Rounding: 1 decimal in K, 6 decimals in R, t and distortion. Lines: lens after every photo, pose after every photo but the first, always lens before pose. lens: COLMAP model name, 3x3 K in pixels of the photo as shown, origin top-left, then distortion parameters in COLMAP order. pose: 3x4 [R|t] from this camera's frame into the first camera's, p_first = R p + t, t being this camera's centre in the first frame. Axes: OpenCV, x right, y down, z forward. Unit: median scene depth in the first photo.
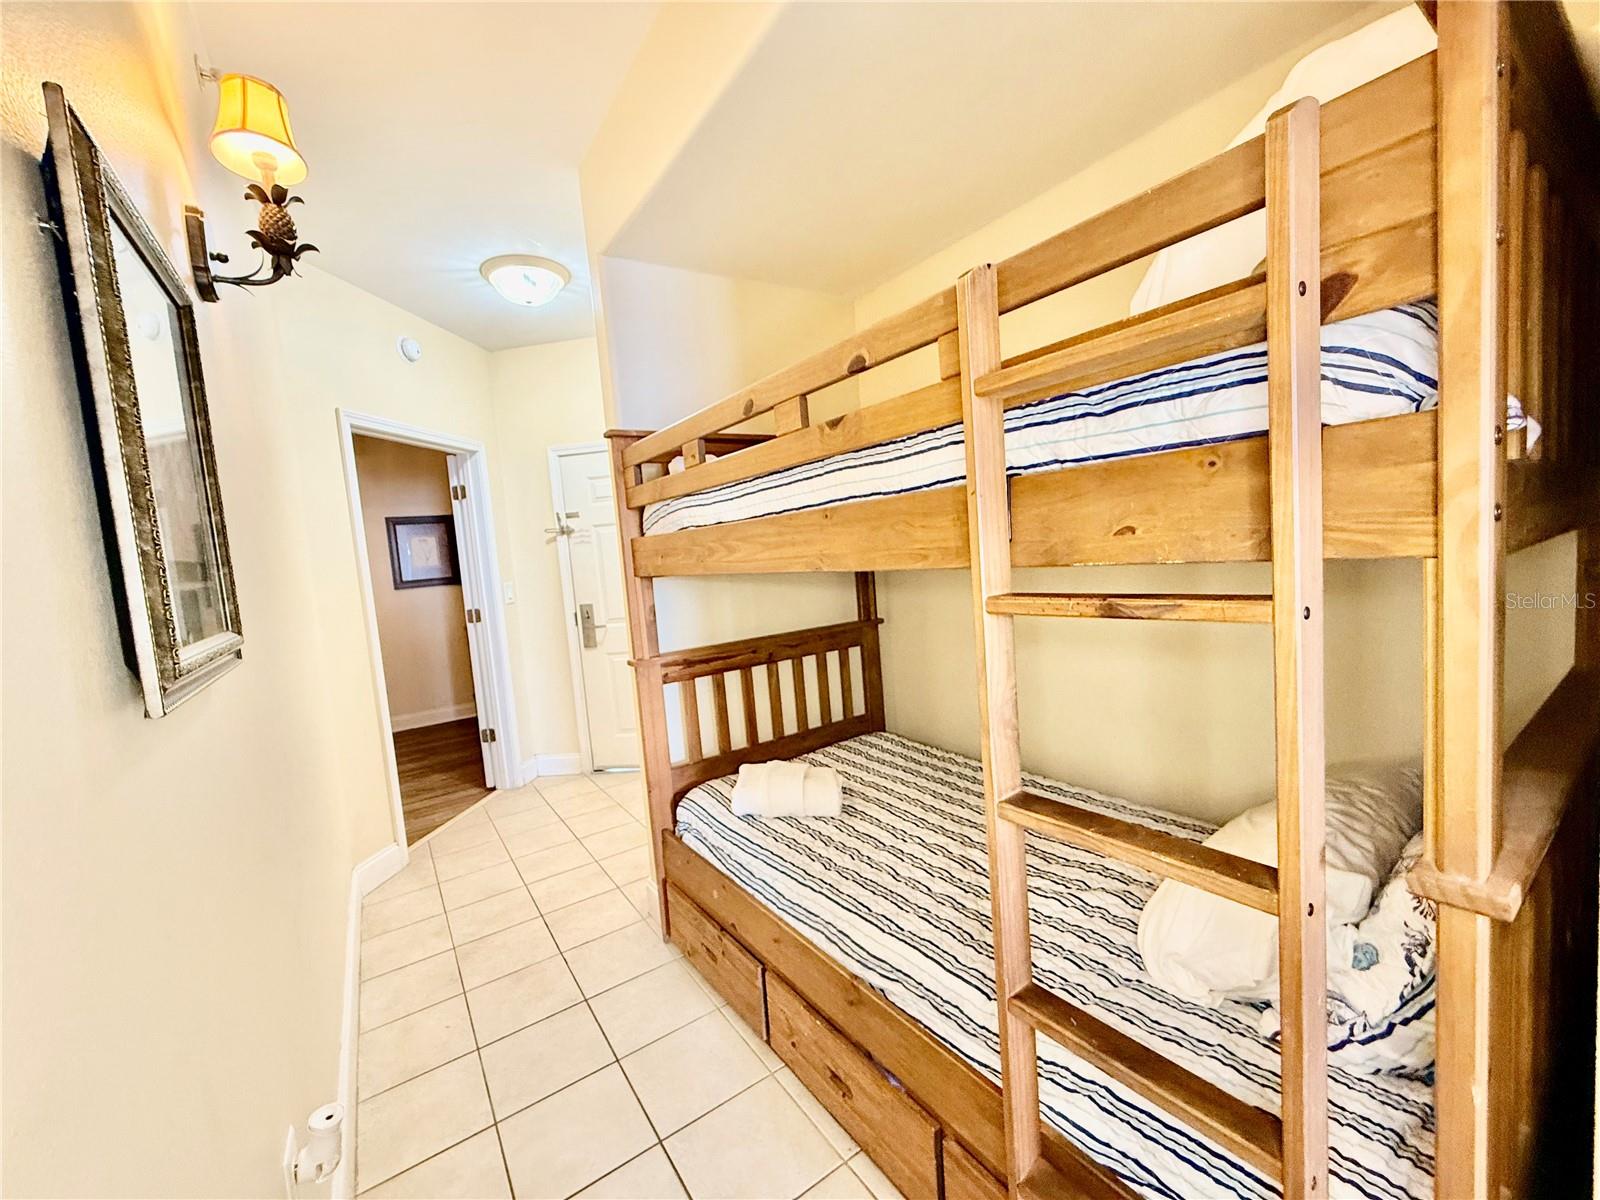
lens RADIAL K [[639.5, 0, 790.5], [0, 639.5, 601.0], [0, 0, 1]] dist [0.000903, 0.000281]
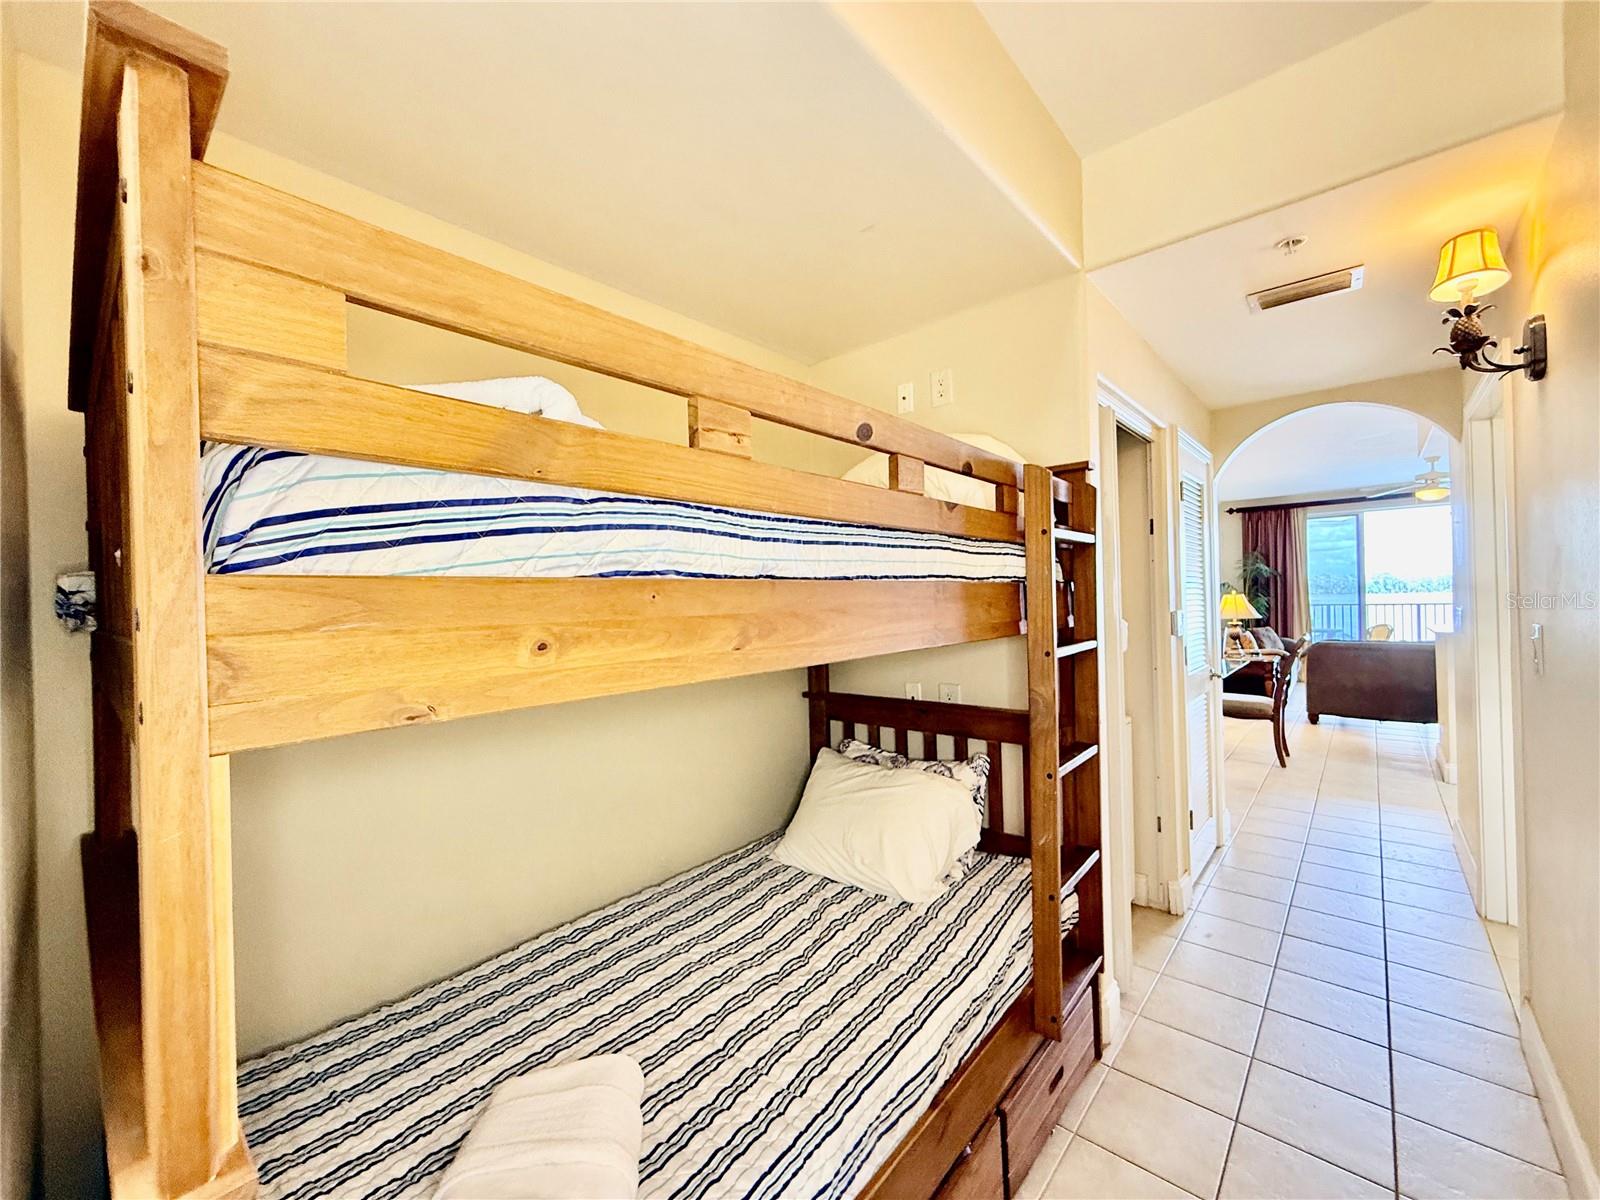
lens RADIAL K [[639.5, 0, 800.2], [0, 639.5, 602.5], [0, 0, 1]] dist [0.000903, 0.000281]
pose [[-0.249107, 0.085550, 0.964690, -0.662188], [0.126207, 0.990464, -0.055246, -0.067608], [-0.960217, 0.107988, -0.257528, 1.143261]]
